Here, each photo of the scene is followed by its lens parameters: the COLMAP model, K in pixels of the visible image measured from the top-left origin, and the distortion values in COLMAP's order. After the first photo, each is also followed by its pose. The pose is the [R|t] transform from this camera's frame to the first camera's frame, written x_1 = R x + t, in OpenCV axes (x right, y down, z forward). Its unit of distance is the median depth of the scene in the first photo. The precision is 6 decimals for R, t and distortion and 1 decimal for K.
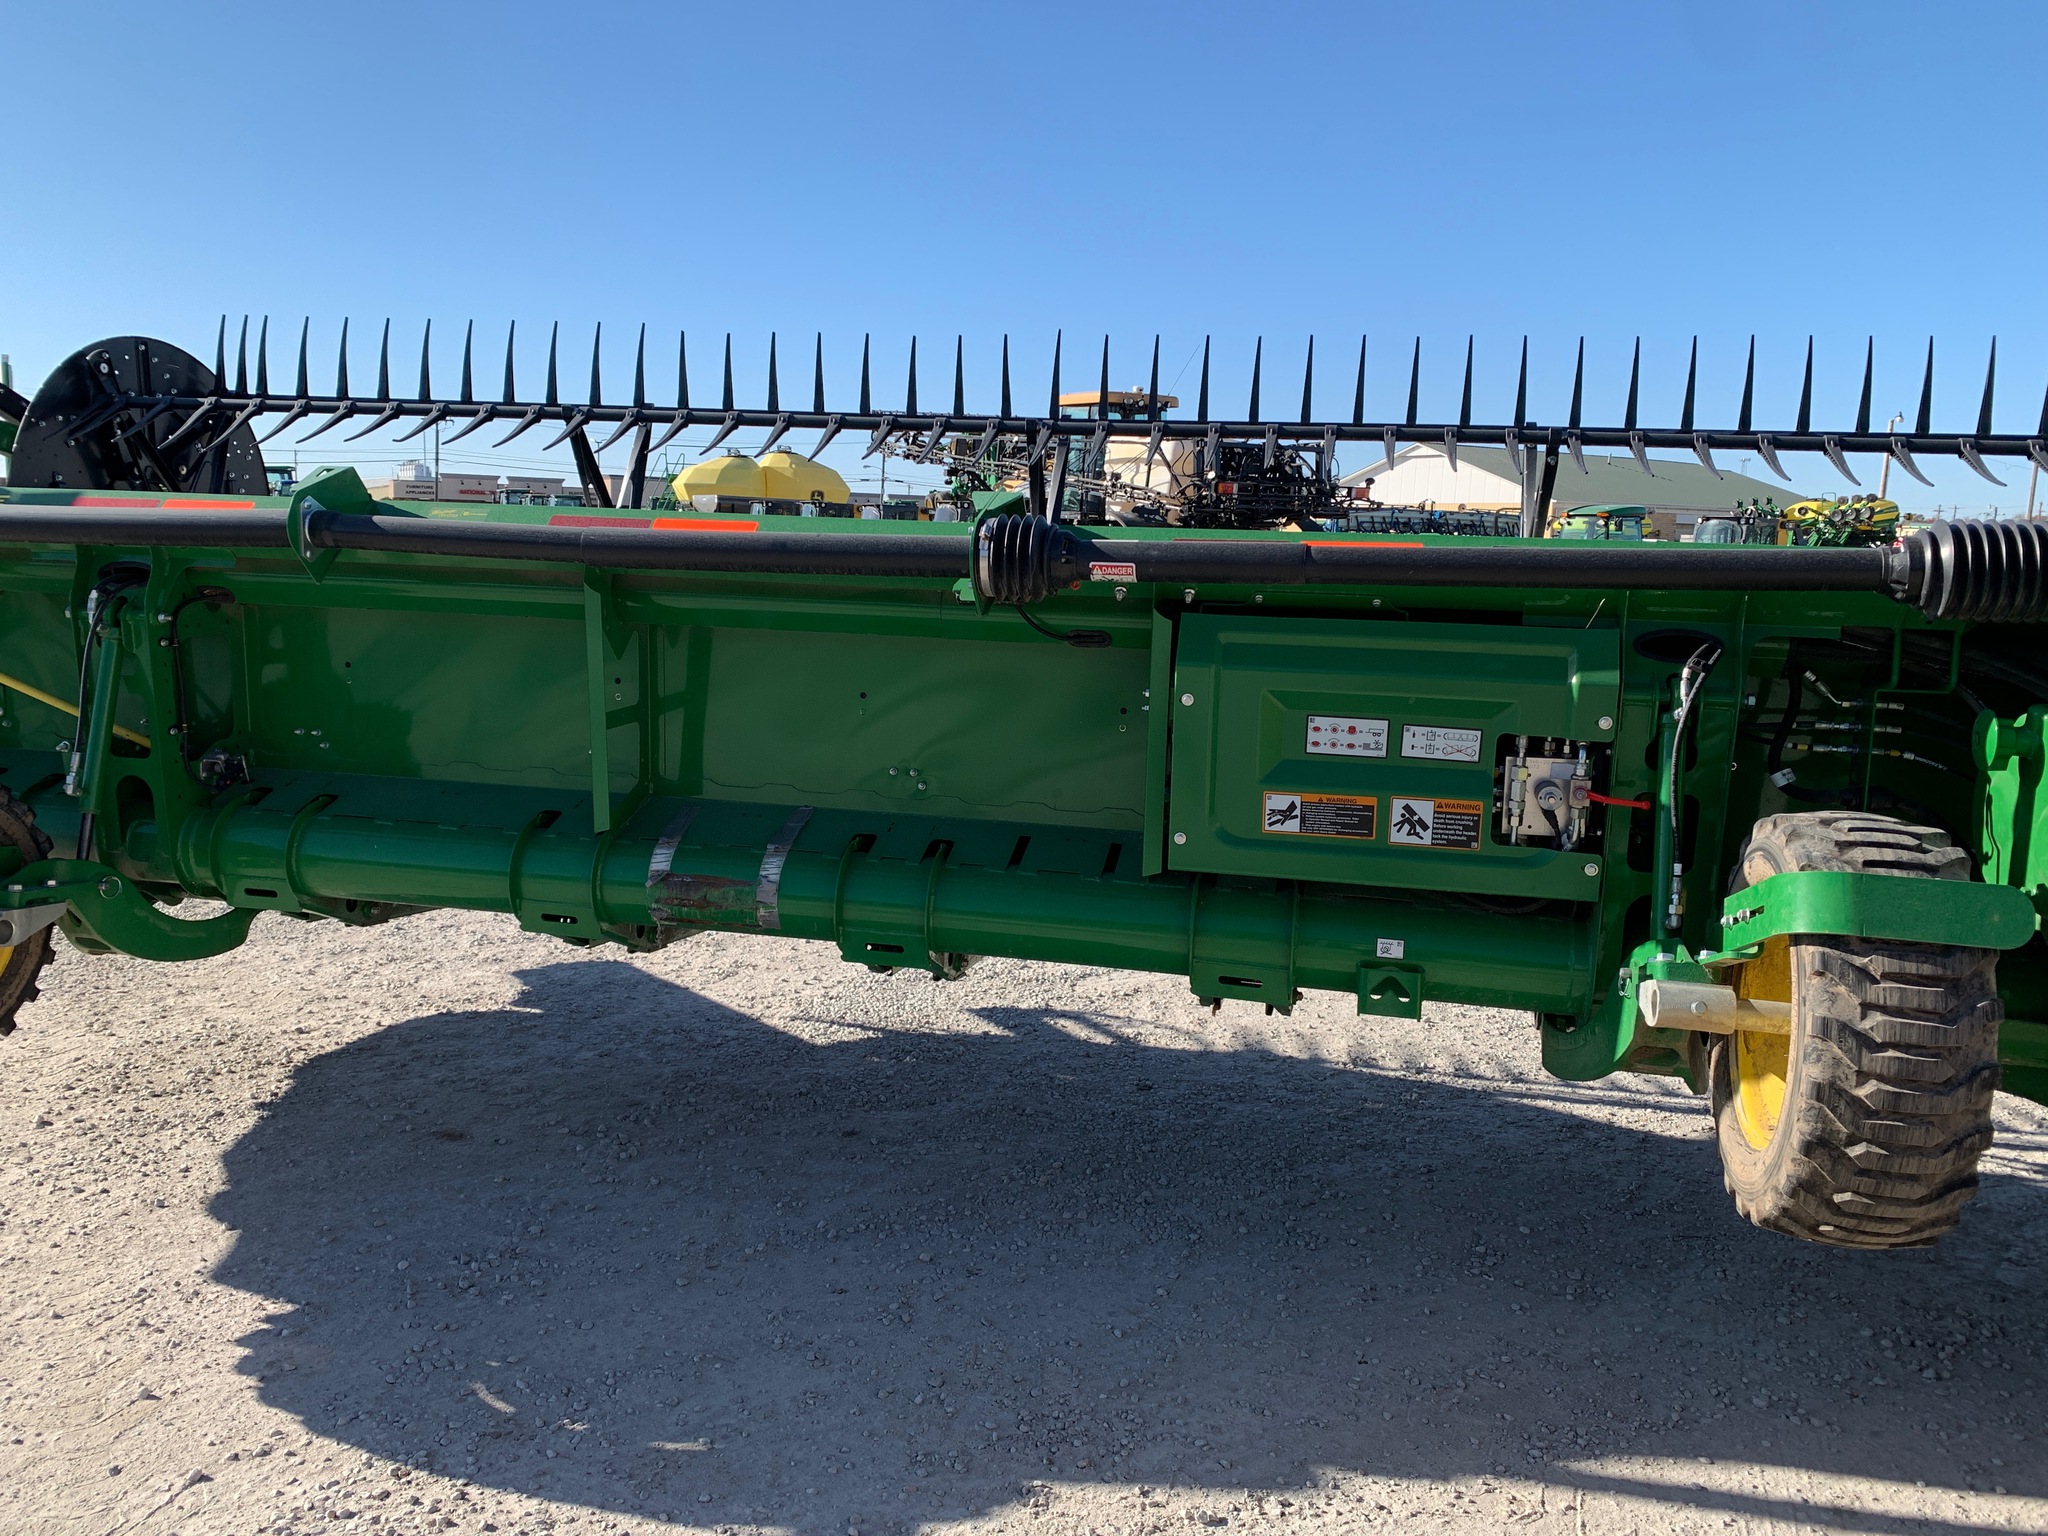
lens RADIAL K [[1662.4, 0, 1045.2], [0, 1662.4, 772.2], [0, 0, 1]] dist [0.100577, -0.120610]
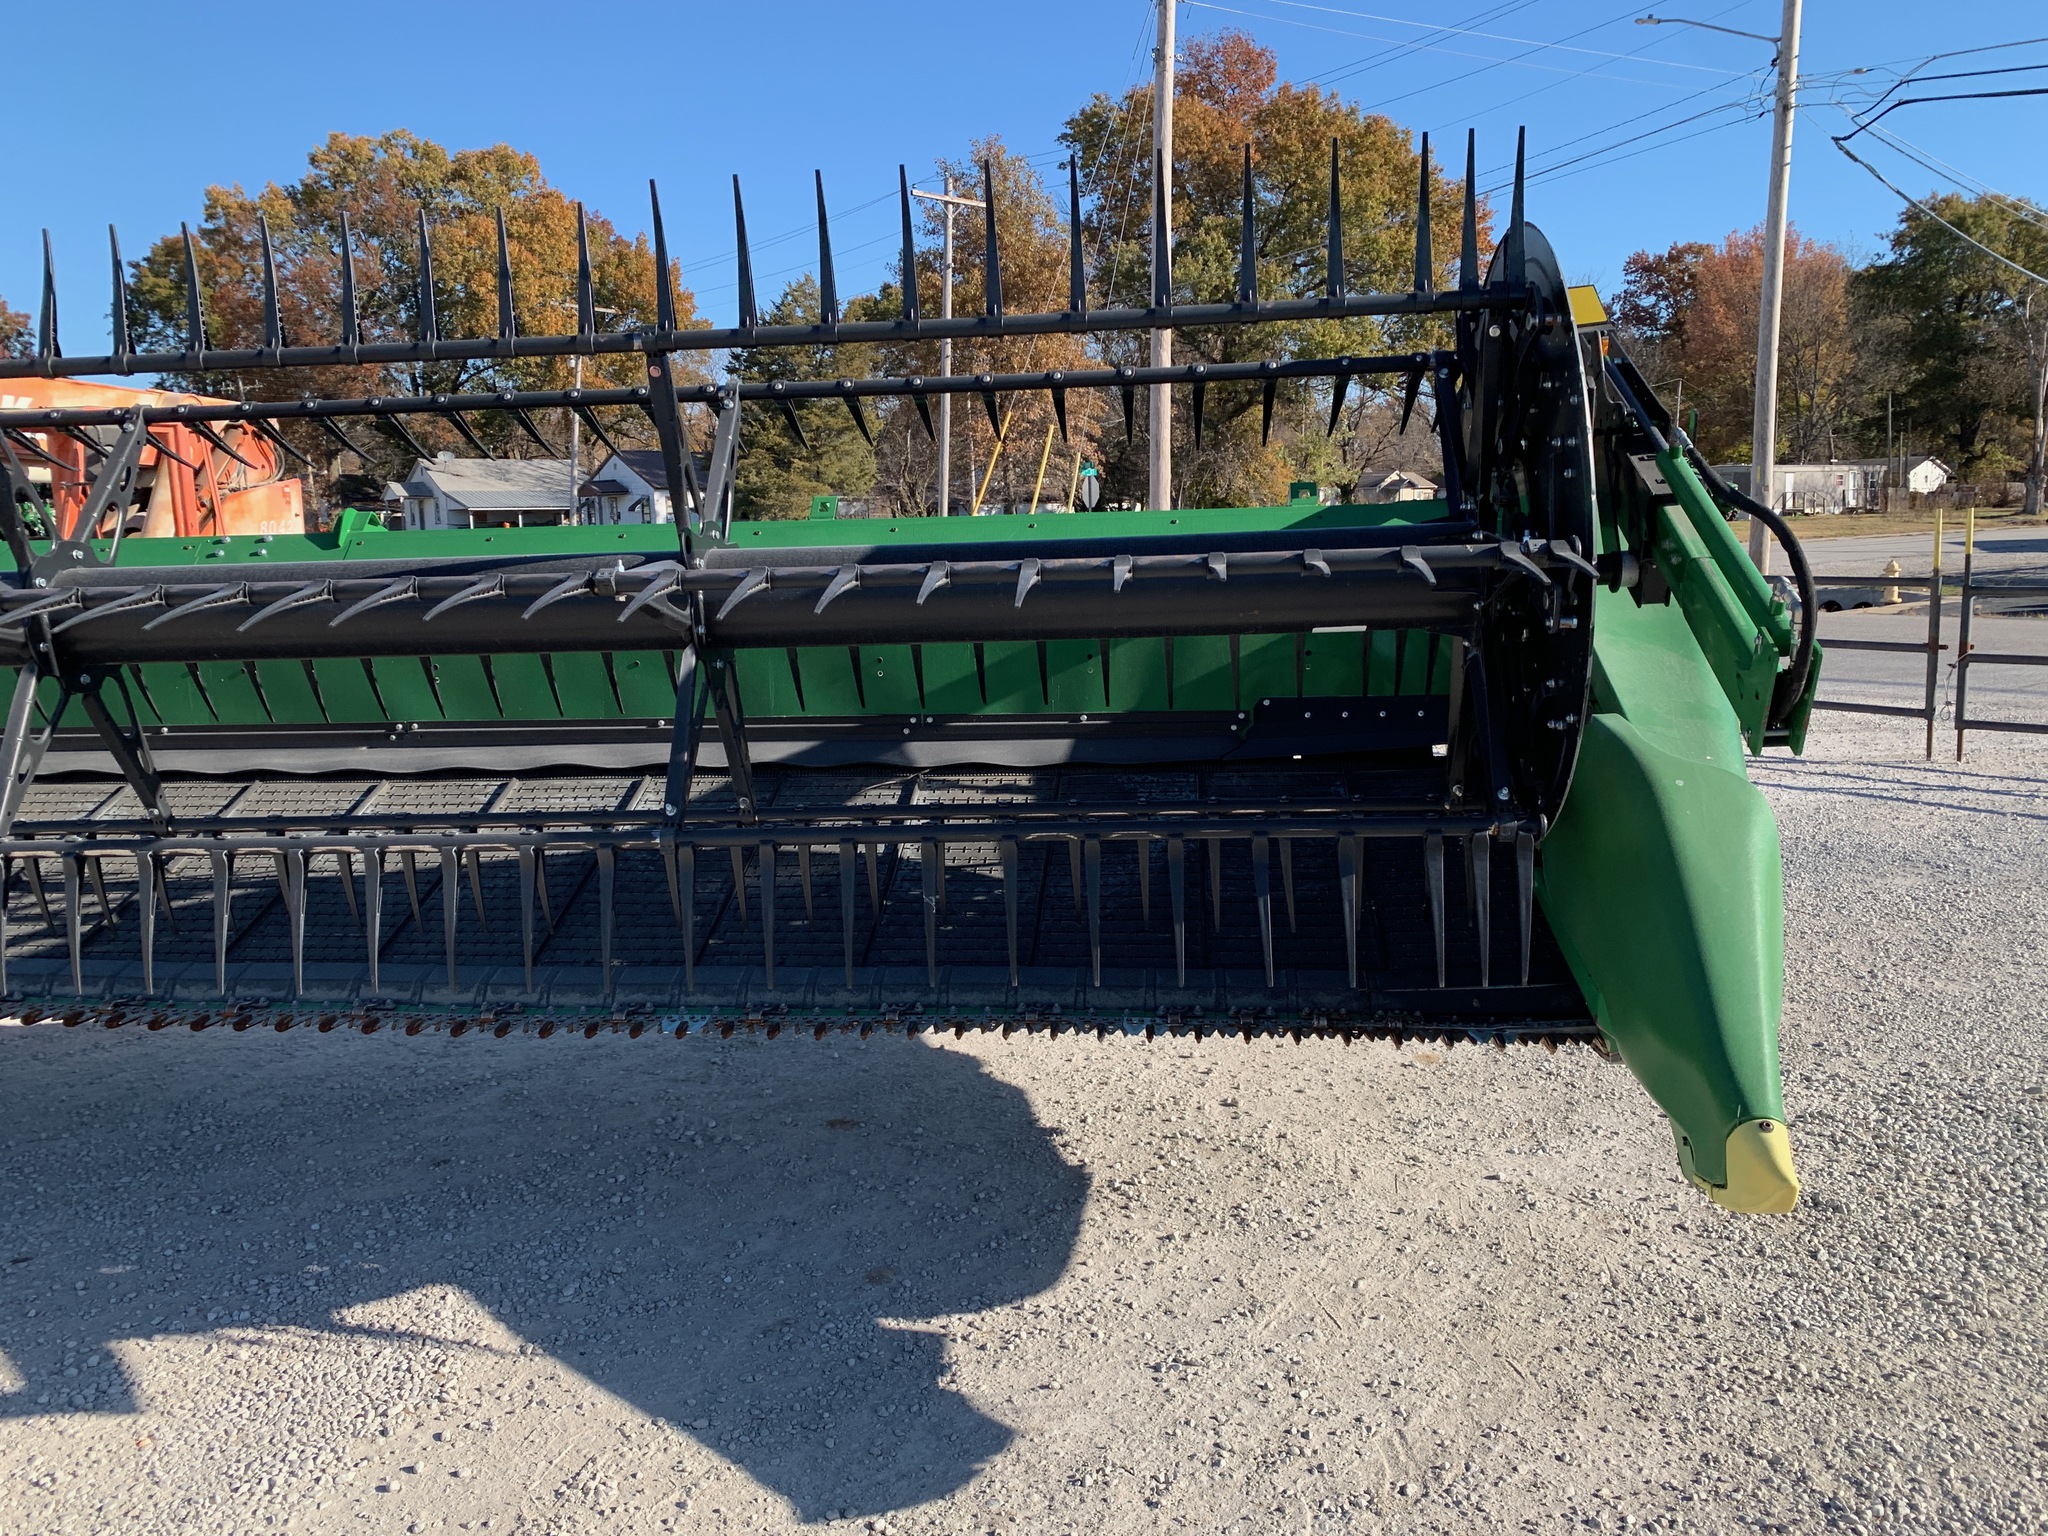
lens RADIAL K [[1654.5, 0, 1024.0], [0, 1654.5, 768.0], [0, 0, 1]] dist [0.065159, -0.061418]
pose [[-0.996687, 0.011257, -0.080554, -0.504274], [-0.012561, 0.957196, 0.289169, -0.381259], [0.080361, 0.289222, -0.953883, 2.519957]]
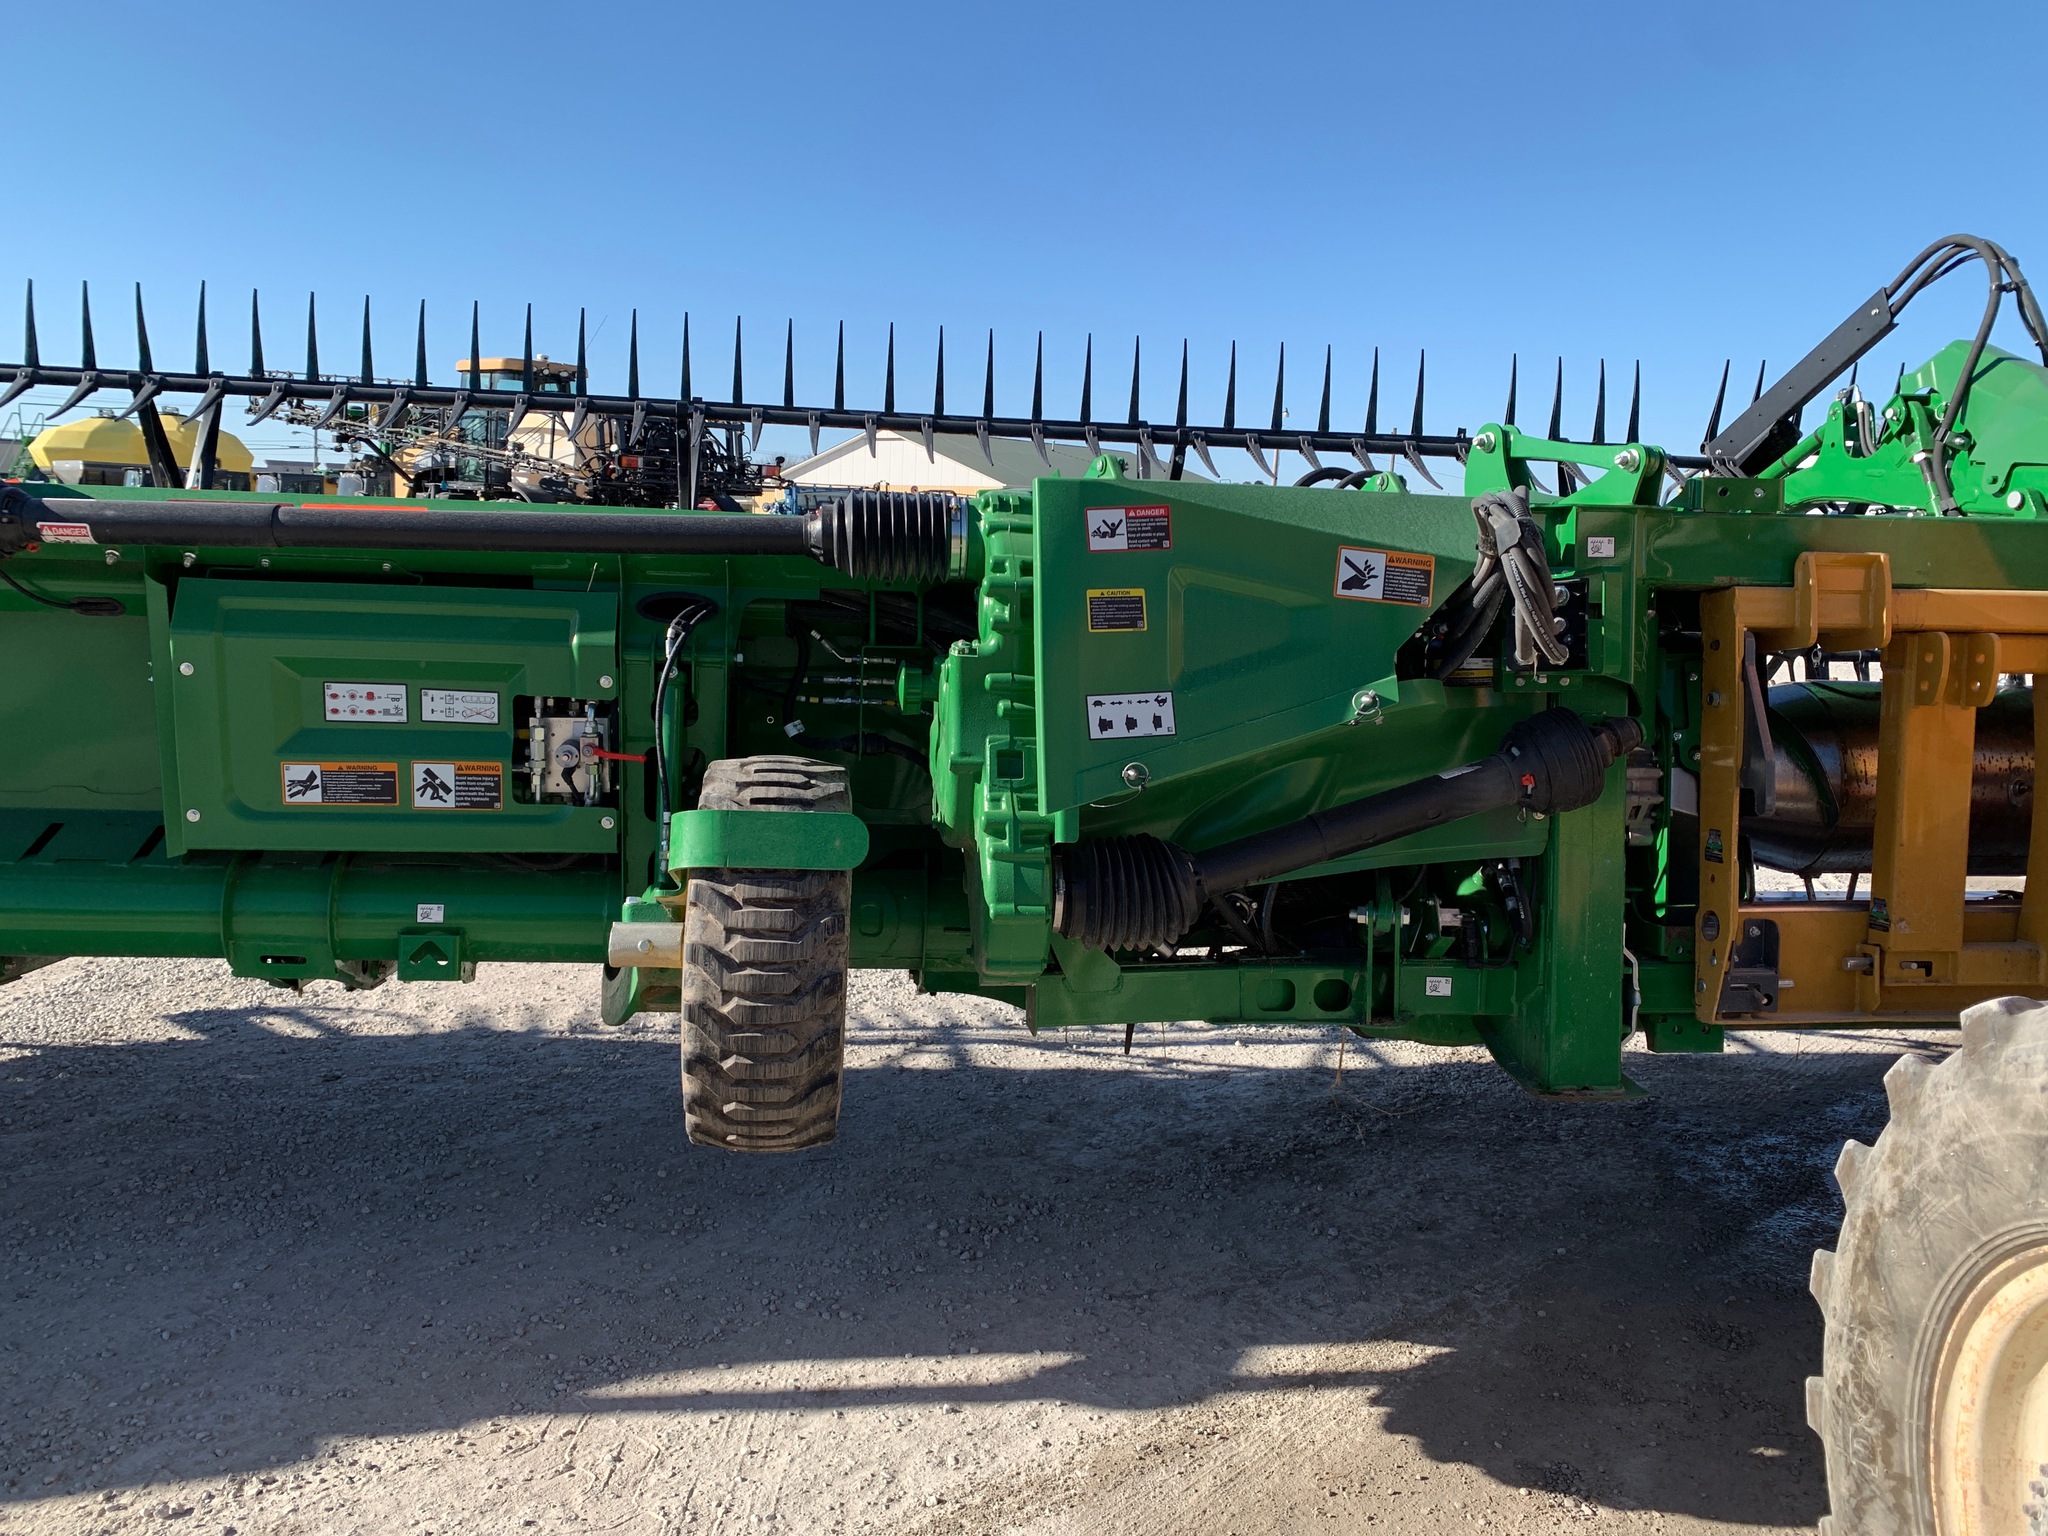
lens RADIAL K [[1654.5, 0, 1024.0], [0, 1654.5, 768.0], [0, 0, 1]] dist [0.065159, -0.061418]
pose [[0.951211, -0.043838, 0.305412, 0.236295], [0.040490, 0.999030, 0.017292, 0.015160], [-0.305874, -0.004082, 0.952063, -0.056610]]
